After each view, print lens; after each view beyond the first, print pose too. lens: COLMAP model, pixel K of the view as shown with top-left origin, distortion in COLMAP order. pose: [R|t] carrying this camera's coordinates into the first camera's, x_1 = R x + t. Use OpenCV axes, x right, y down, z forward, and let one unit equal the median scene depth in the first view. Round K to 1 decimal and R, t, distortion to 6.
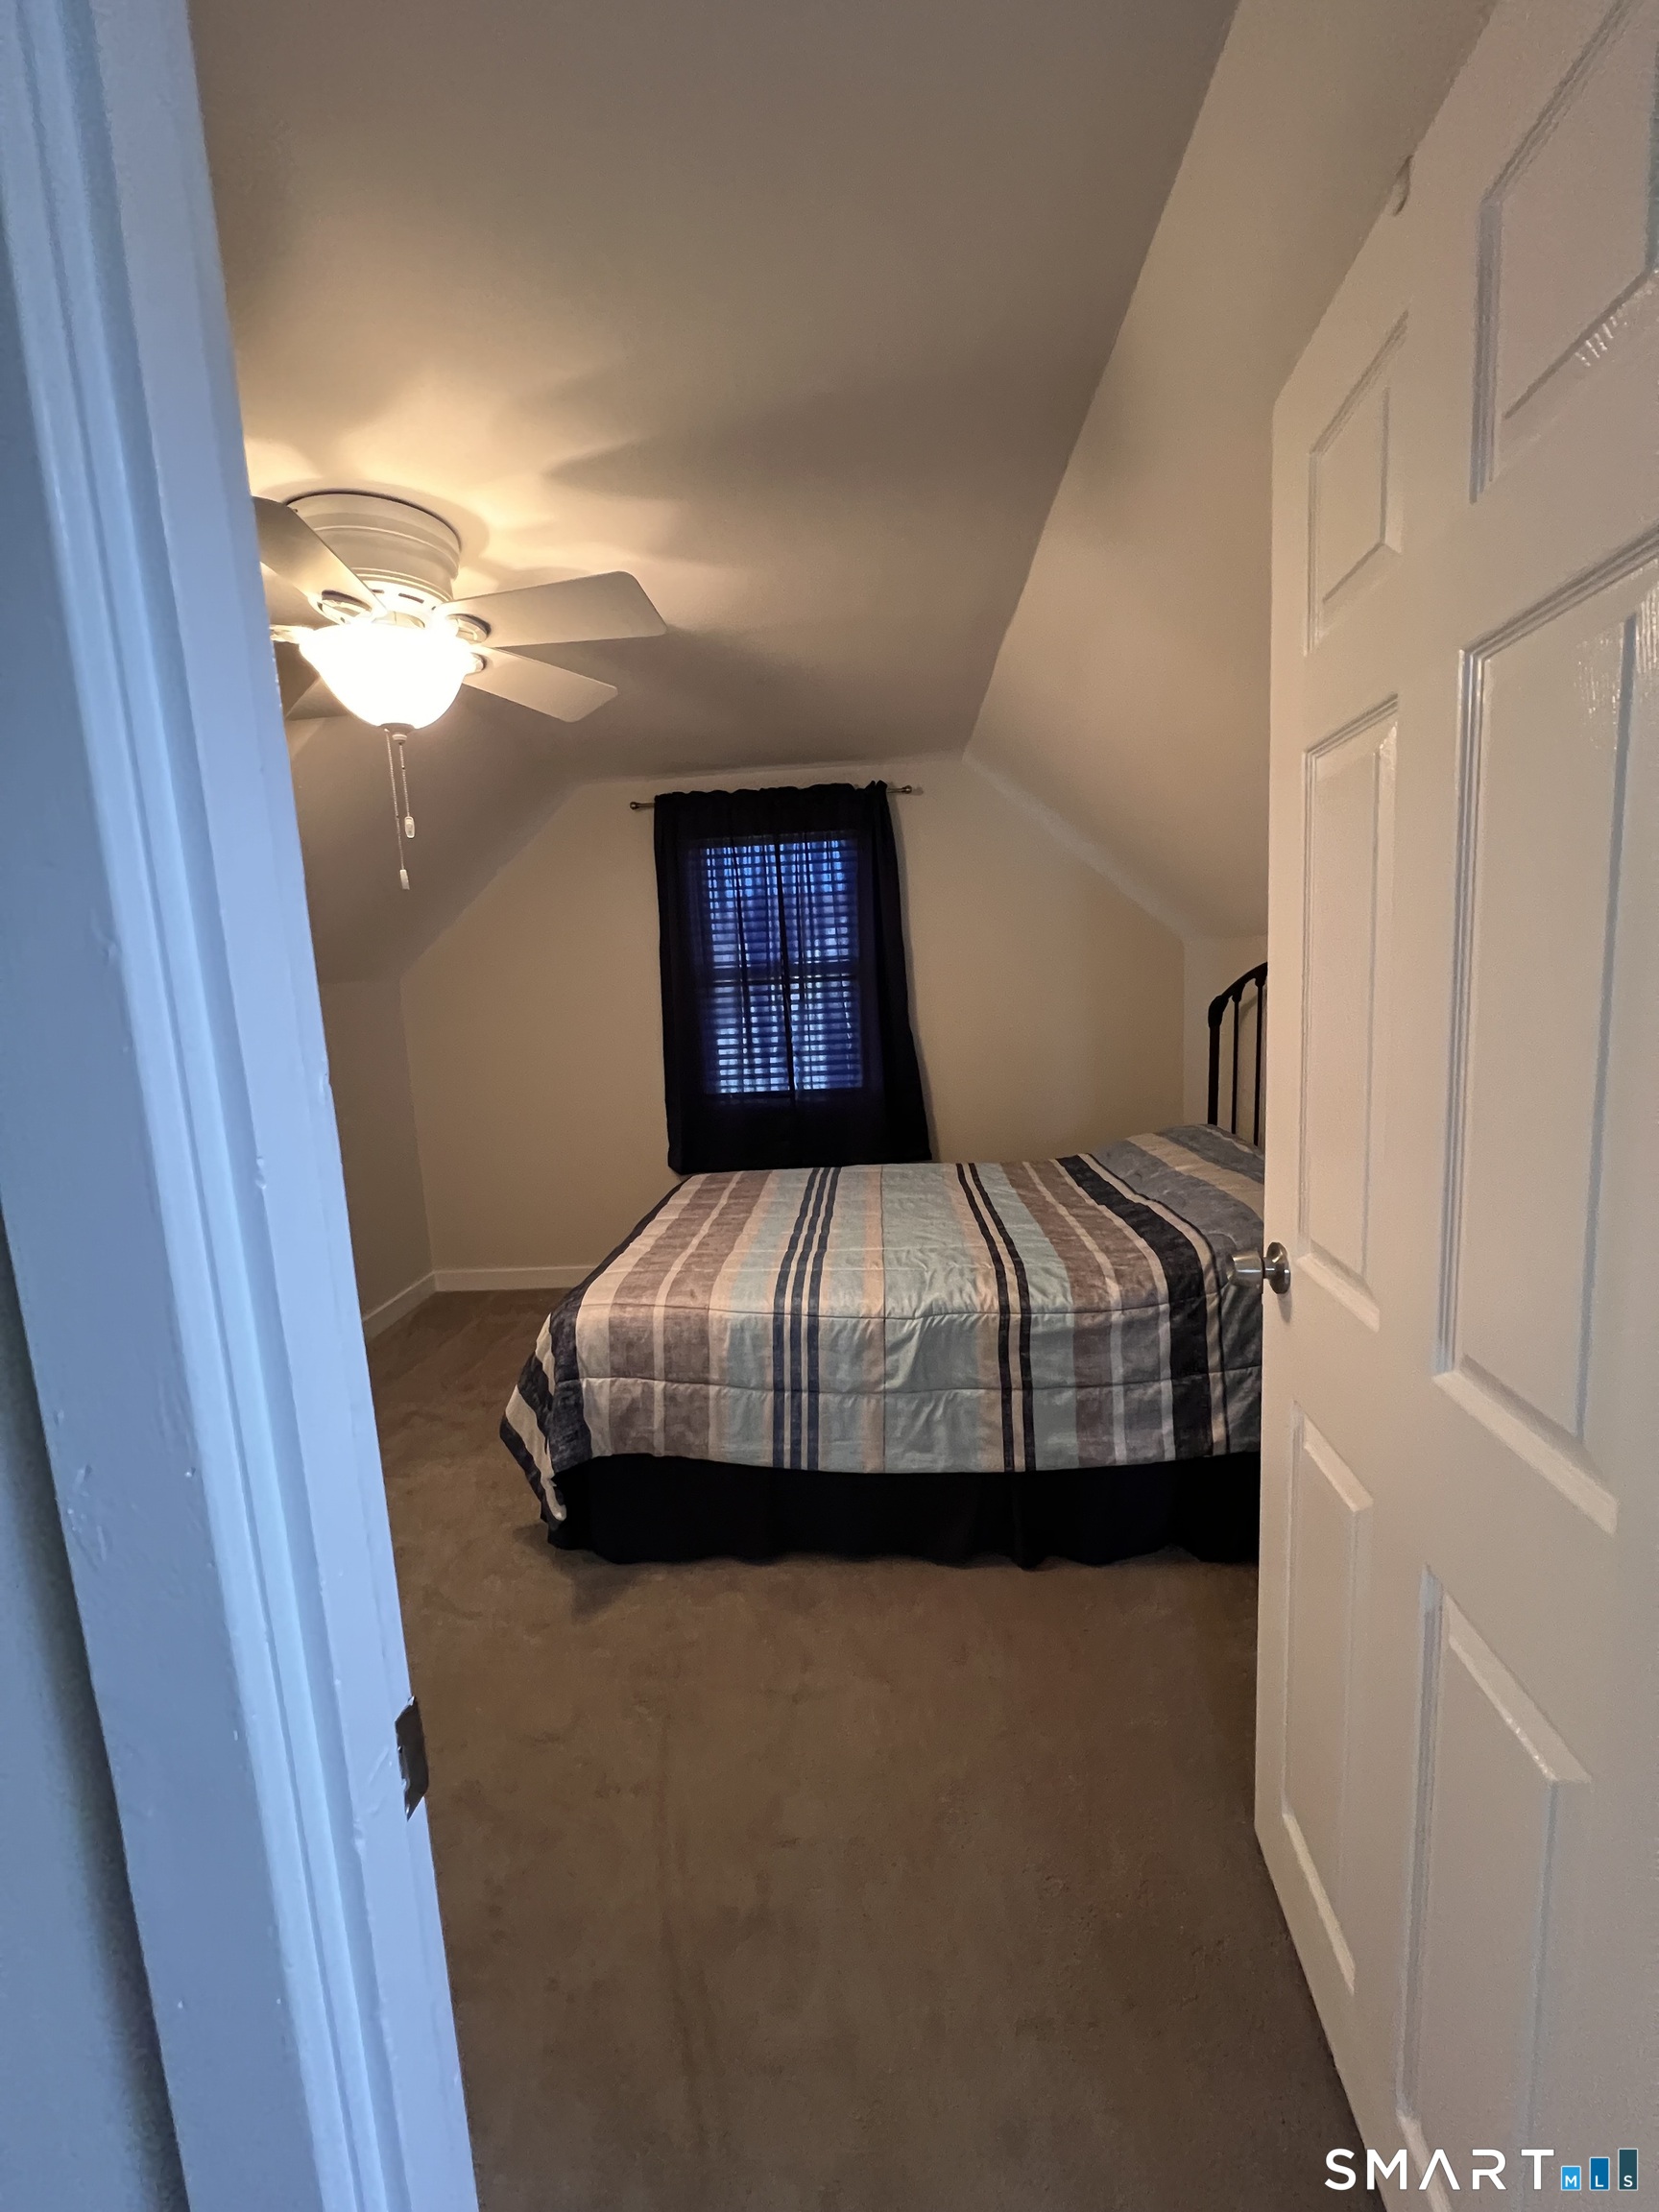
lens RADIAL K [[880.2, 0, 832.5], [0, 880.2, 1105.3], [0, 0, 1]] dist [-0.006093, 0.001012]
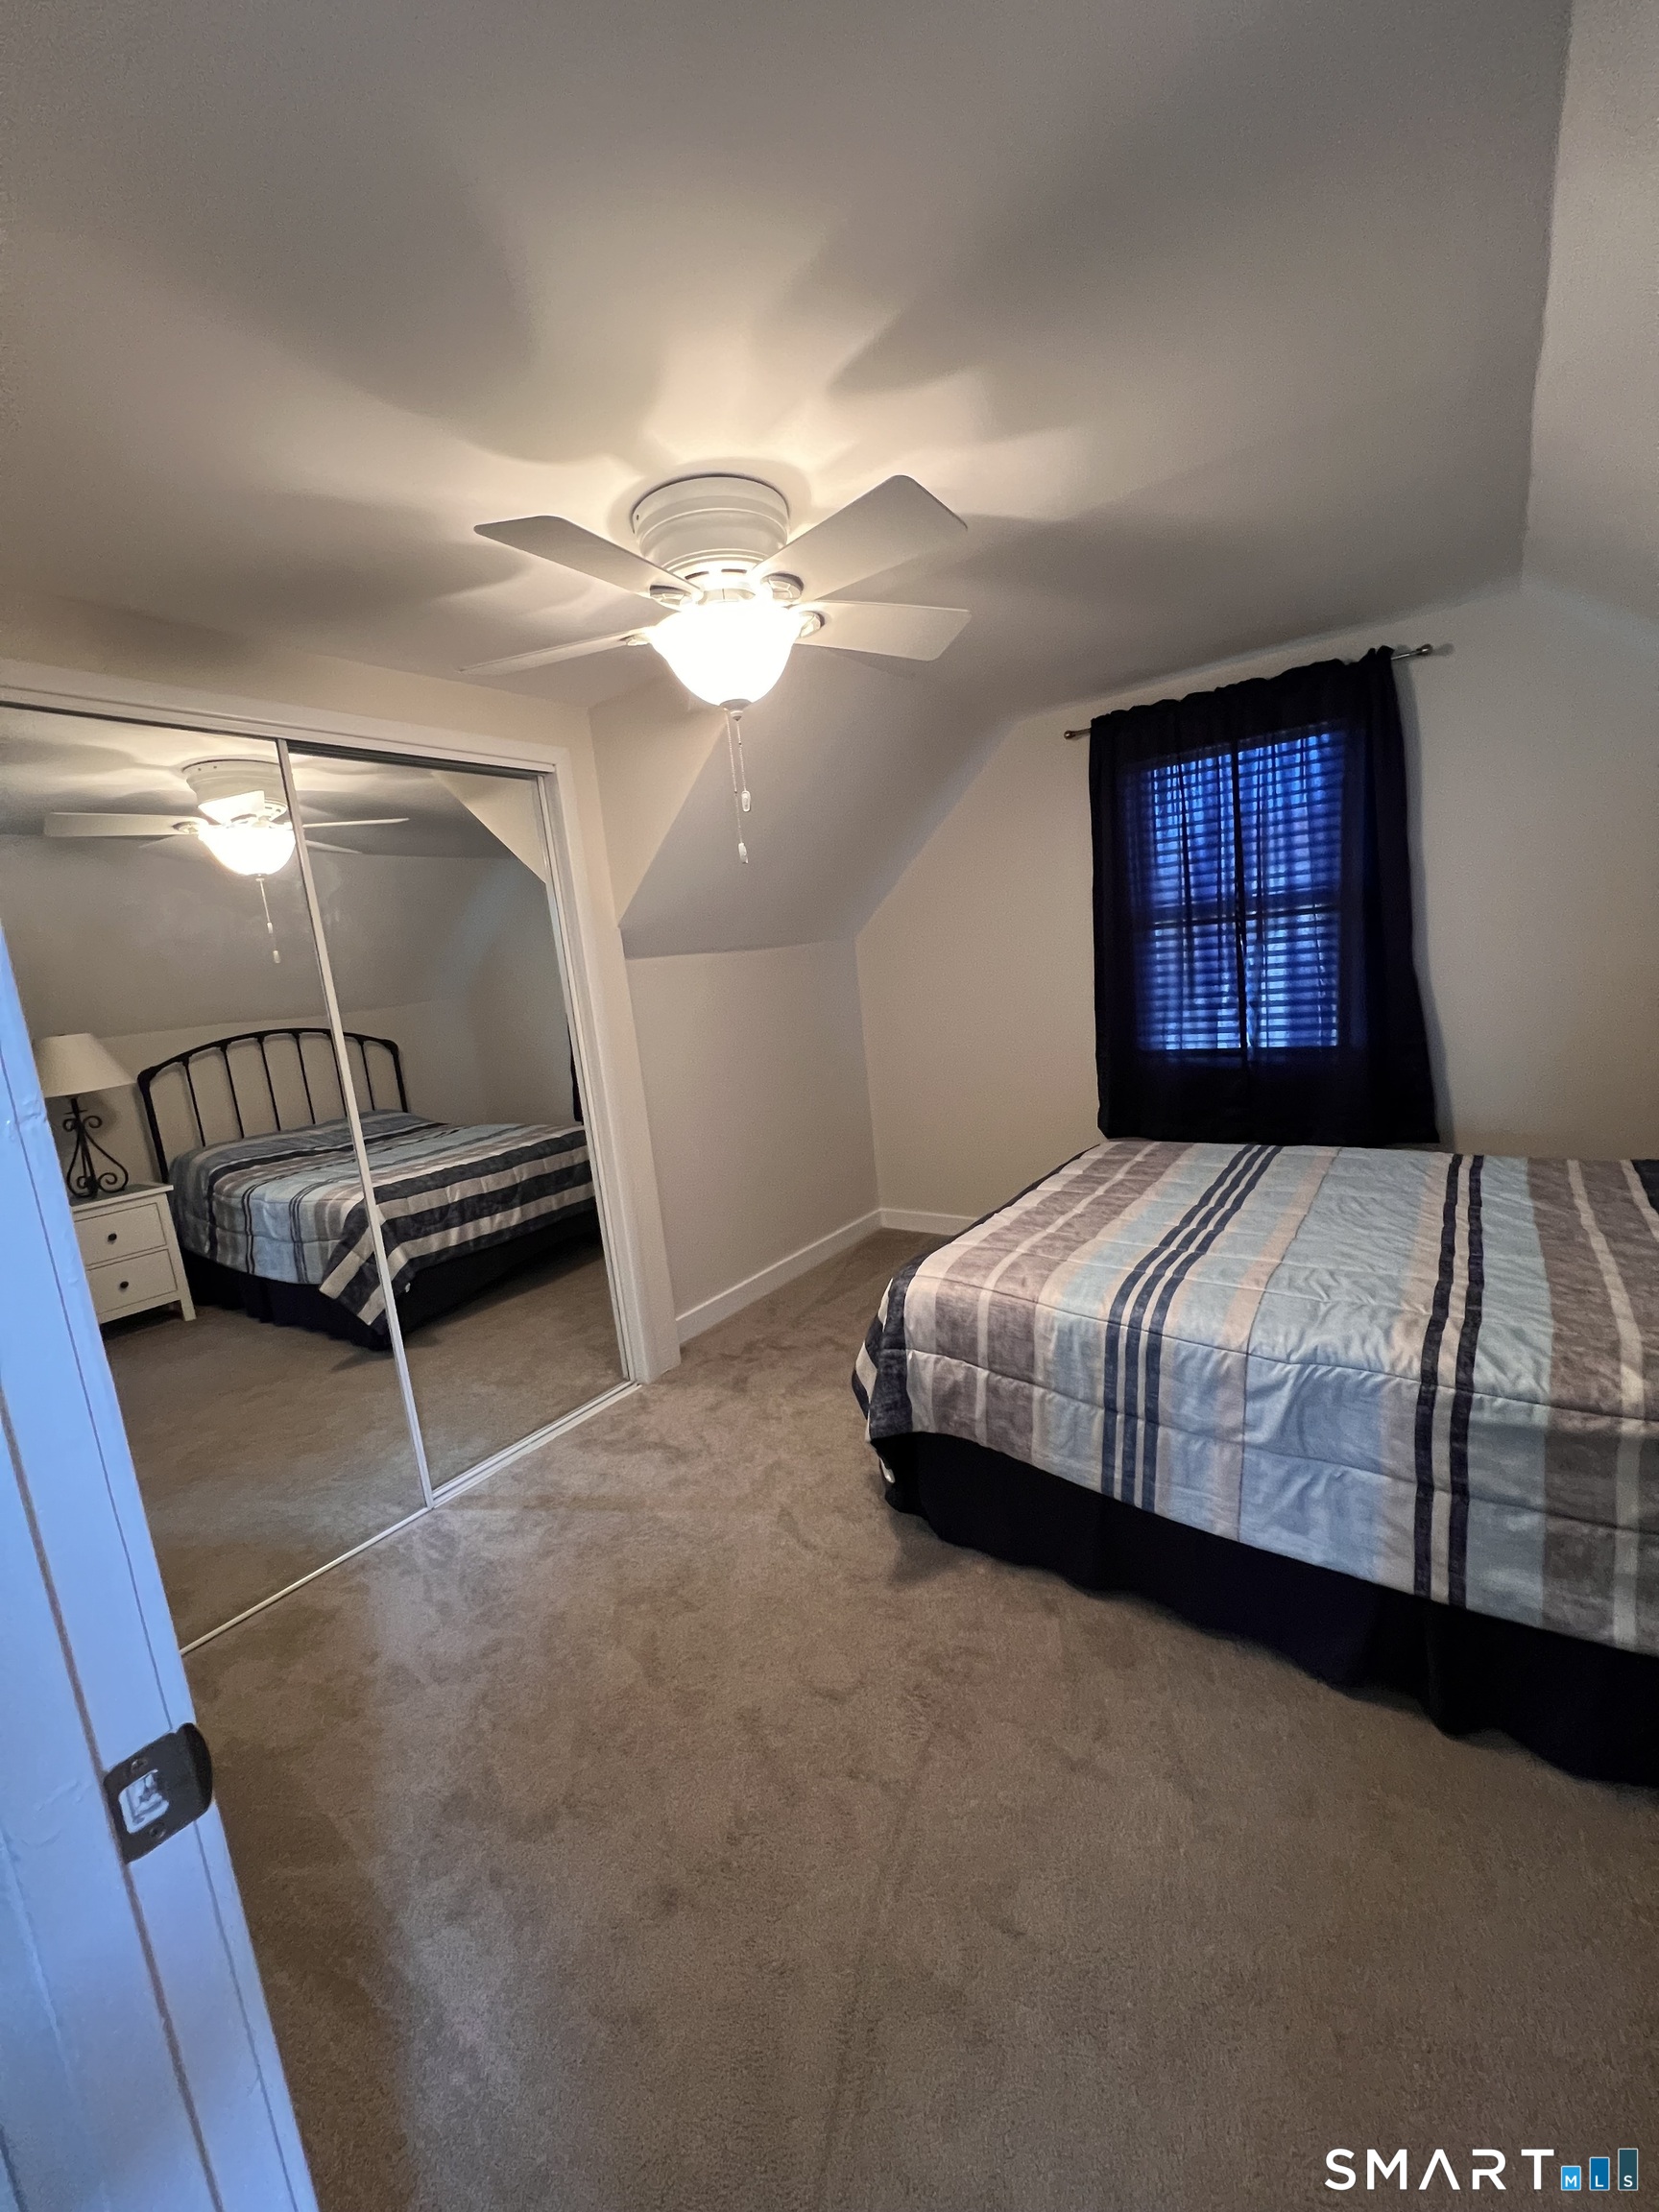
lens RADIAL K [[880.2, 0, 827.1], [0, 880.2, 1104.6], [0, 0, 1]] dist [-0.006093, 0.001012]
pose [[0.837741, 0.054740, -0.543318, 0.156014], [-0.019360, 0.997315, 0.070631, -0.028890], [0.545725, -0.048652, 0.836551, 0.142587]]
